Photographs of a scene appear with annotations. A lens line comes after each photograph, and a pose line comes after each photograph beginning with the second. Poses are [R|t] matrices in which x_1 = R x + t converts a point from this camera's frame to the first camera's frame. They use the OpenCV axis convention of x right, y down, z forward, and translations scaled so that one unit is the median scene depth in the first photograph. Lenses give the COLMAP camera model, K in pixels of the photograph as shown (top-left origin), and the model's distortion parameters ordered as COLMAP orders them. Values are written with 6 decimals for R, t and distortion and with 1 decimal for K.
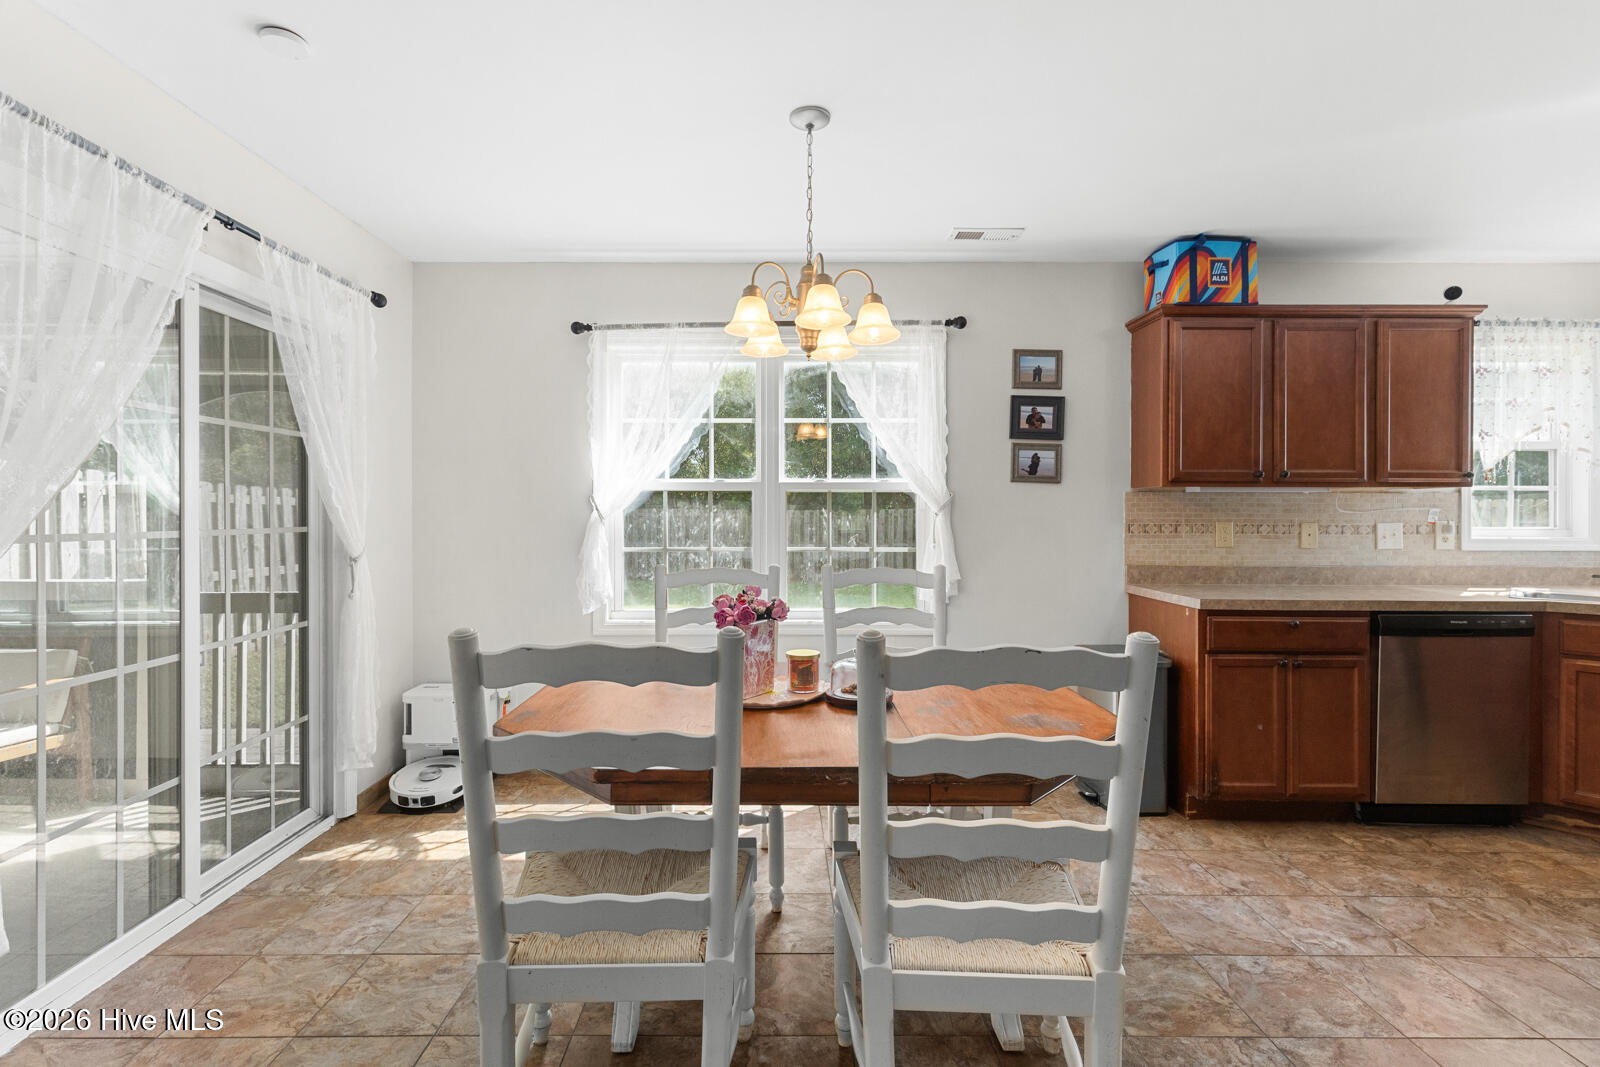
lens RADIAL K [[728.0, 0, 793.4], [0, 728.0, 515.1], [0, 0, 1]] dist [0.002413, -0.000776]
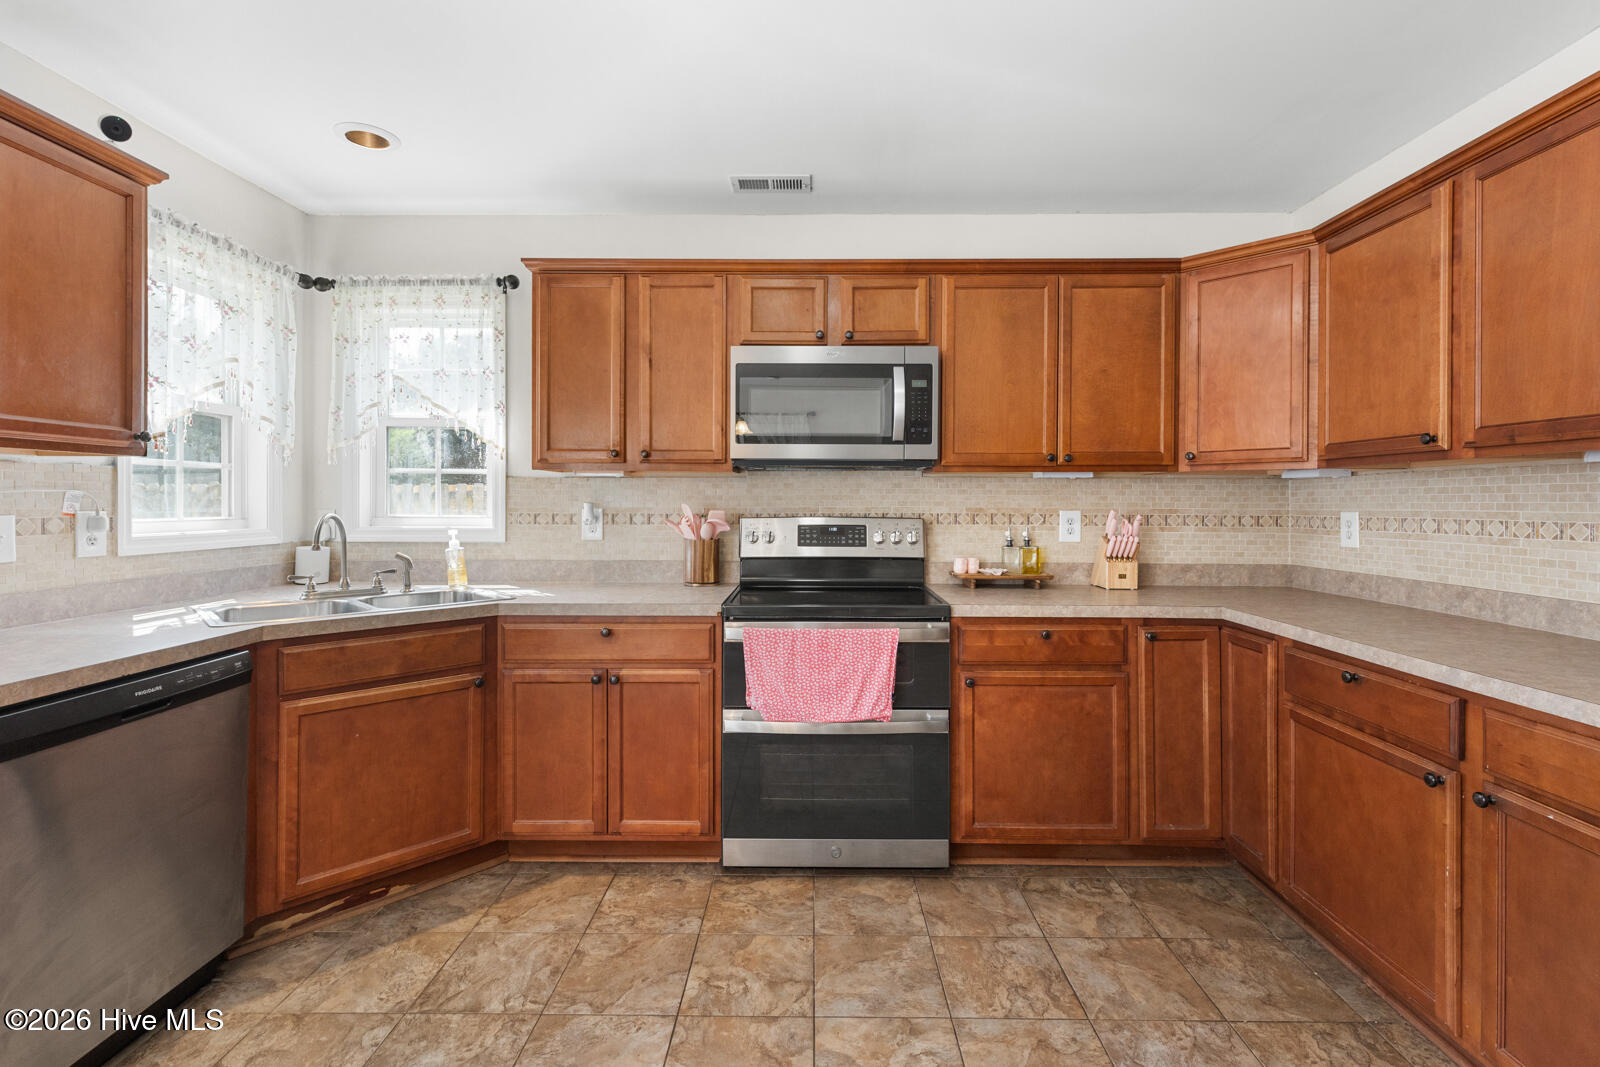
lens RADIAL K [[728.0, 0, 813.2], [0, 728.0, 501.1], [0, 0, 1]] dist [0.002413, -0.000776]
pose [[0.009873, -0.000955, 0.999951, 0.311459], [0.002418, 0.999997, 0.000931, 0.000819], [-0.999948, 0.002409, 0.009875, 0.422253]]
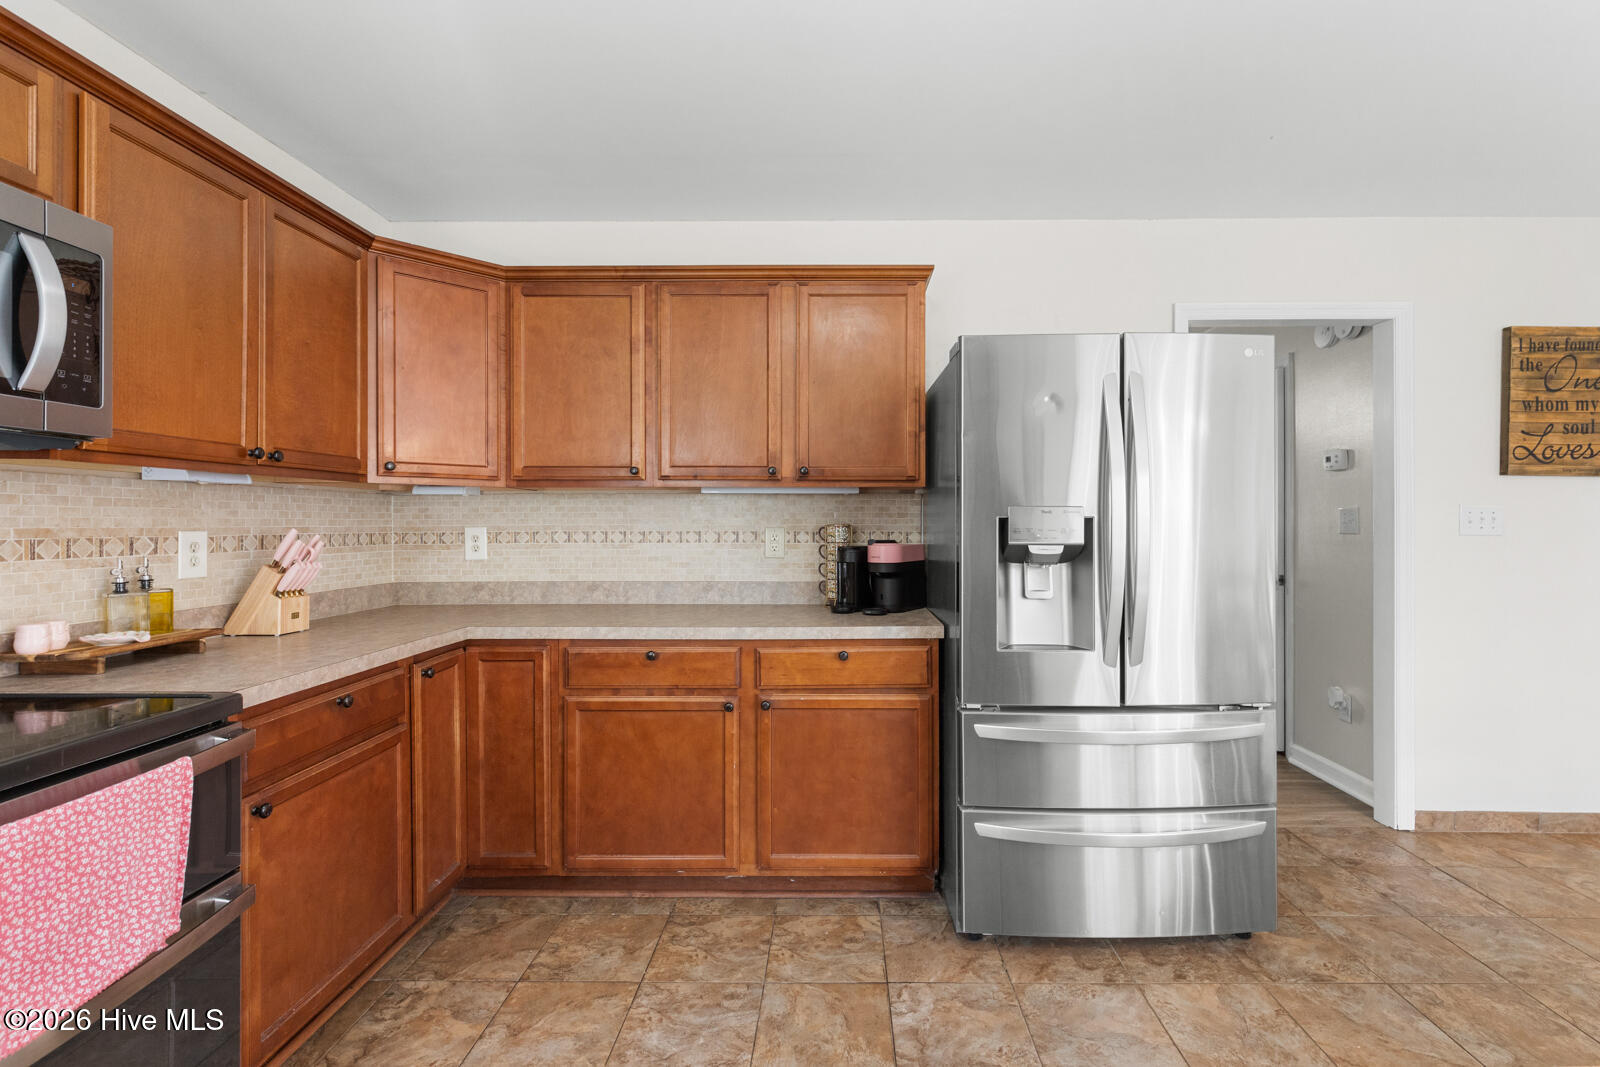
lens RADIAL K [[728.0, 0, 826.1], [0, 728.0, 518.8], [0, 0, 1]] dist [0.002413, -0.000776]
pose [[-0.999918, -0.000351, 0.012787, 0.618892], [-0.000319, 0.999997, 0.002535, 0.002029], [-0.012788, 0.002531, -0.999915, 0.663512]]
